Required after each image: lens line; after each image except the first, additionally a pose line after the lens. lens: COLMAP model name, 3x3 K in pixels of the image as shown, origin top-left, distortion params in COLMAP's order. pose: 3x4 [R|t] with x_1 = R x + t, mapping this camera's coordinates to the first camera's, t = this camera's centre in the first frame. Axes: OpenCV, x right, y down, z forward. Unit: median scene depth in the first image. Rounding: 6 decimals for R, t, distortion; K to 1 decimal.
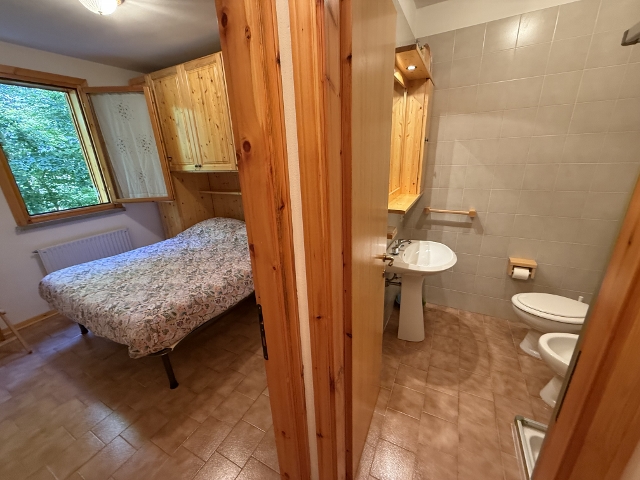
lens RADIAL K [[255.2, 0, 316.8], [0, 255.2, 239.3], [0, 0, 1]] dist [-0.001209, 0.000411]
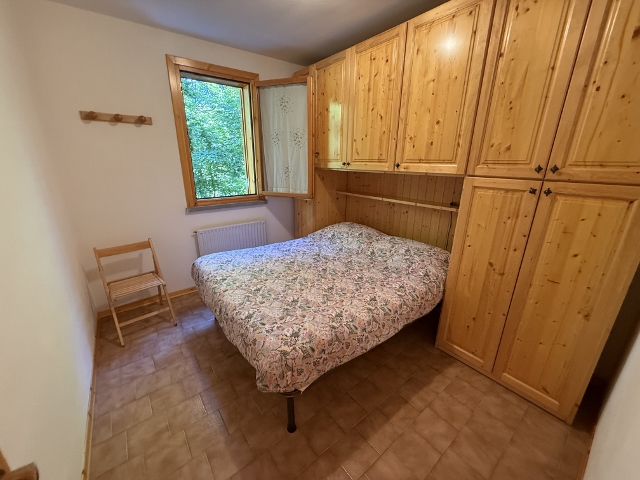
lens RADIAL K [[255.2, 0, 316.8], [0, 255.2, 239.2], [0, 0, 1]] dist [-0.001209, 0.000411]
pose [[0.909353, 0.169625, -0.379874, -0.204287], [-0.175273, 0.984318, 0.019954, -0.034143], [0.377301, 0.048437, 0.924823, 0.182910]]
